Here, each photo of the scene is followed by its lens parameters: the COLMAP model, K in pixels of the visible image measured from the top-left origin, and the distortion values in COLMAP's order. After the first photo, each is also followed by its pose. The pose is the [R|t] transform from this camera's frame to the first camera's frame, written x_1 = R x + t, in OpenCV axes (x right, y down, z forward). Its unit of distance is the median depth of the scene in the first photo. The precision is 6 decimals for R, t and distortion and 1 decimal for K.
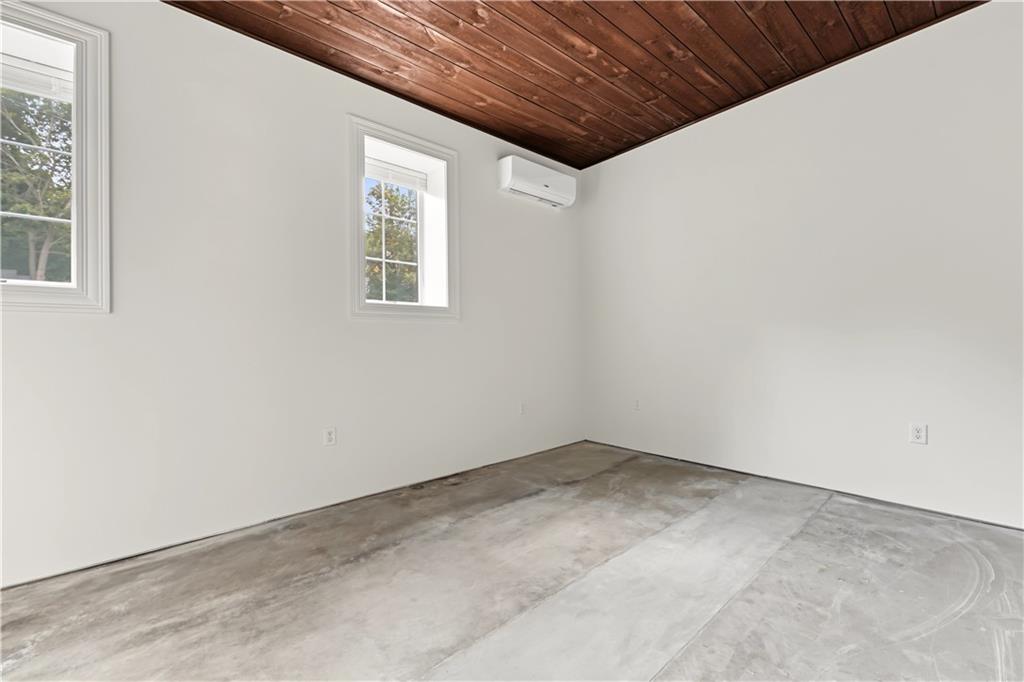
lens RADIAL K [[400.4, 0, 517.3], [0, 400.4, 337.5], [0, 0, 1]] dist [-0.002446, -0.000303]
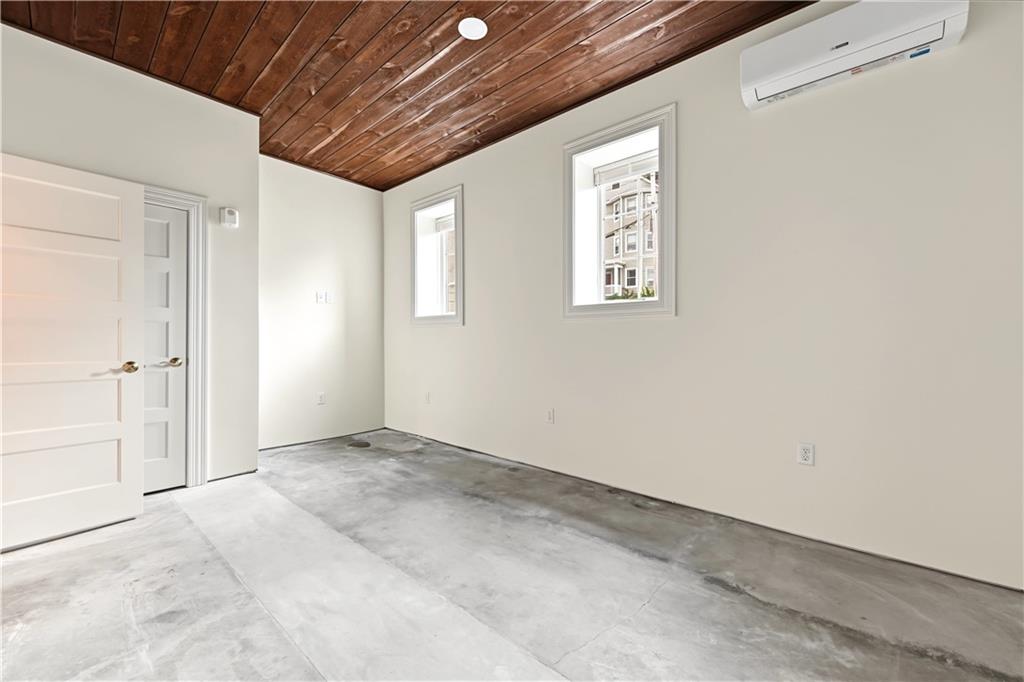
lens RADIAL K [[400.4, 0, 517.4], [0, 400.4, 343.9], [0, 0, 1]] dist [-0.002446, -0.000303]
pose [[0.159714, 0.020470, -0.986951, 0.813723], [0.010574, 0.999692, 0.022445, -0.008100], [0.987107, -0.014021, 0.159449, 0.760656]]
